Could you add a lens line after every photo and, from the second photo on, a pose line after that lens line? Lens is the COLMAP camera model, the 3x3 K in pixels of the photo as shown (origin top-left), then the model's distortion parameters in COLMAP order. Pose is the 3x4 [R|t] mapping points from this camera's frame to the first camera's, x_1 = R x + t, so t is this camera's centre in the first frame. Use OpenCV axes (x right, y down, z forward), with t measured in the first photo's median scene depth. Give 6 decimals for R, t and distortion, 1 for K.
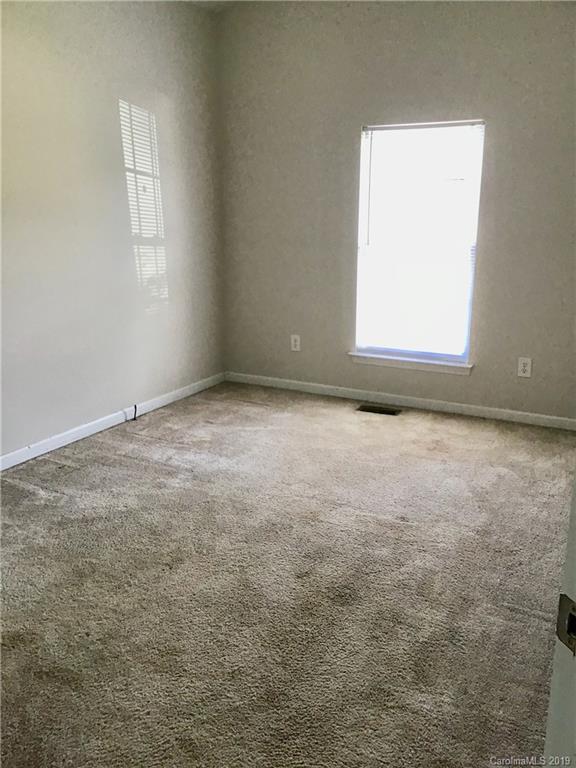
lens RADIAL K [[692.9, 0, 285.1], [0, 692.9, 379.2], [0, 0, 1]] dist [0.122027, -0.143322]
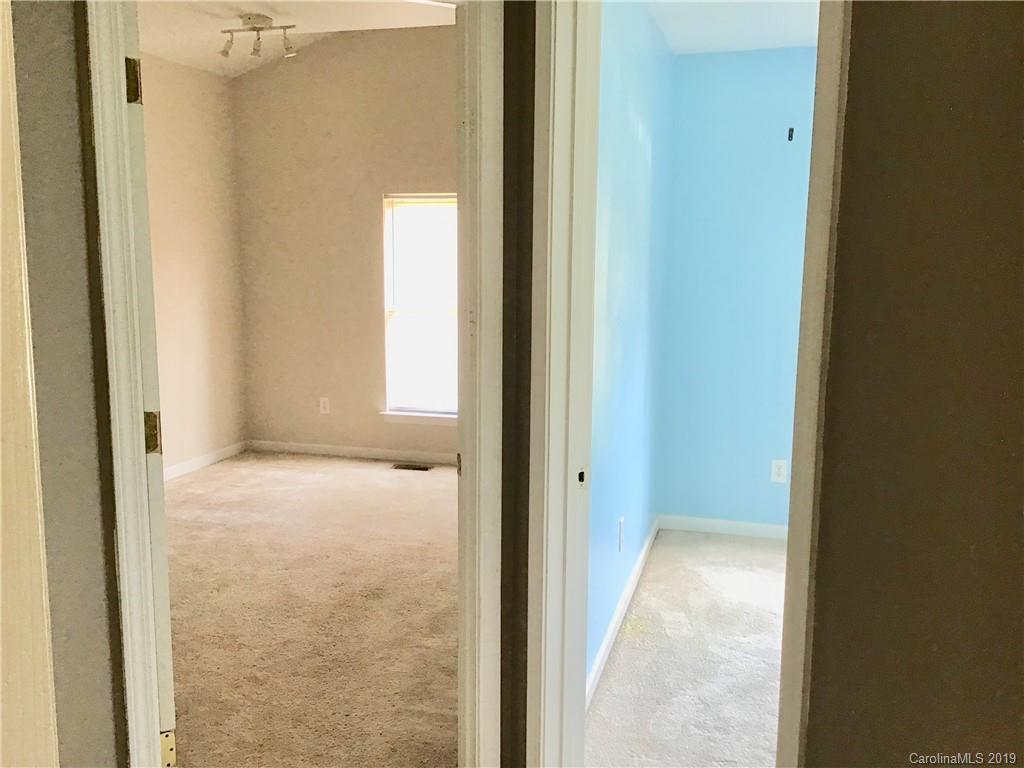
lens RADIAL K [[923.9, 0, 510.1], [0, 923.9, 388.5], [0, 0, 1]] dist [0.122027, -0.143322]
pose [[0.975517, -0.026192, 0.218358, -0.022858], [0.048157, 0.994227, -0.095885, 0.096742], [-0.214586, 0.104052, 0.971147, -0.490254]]
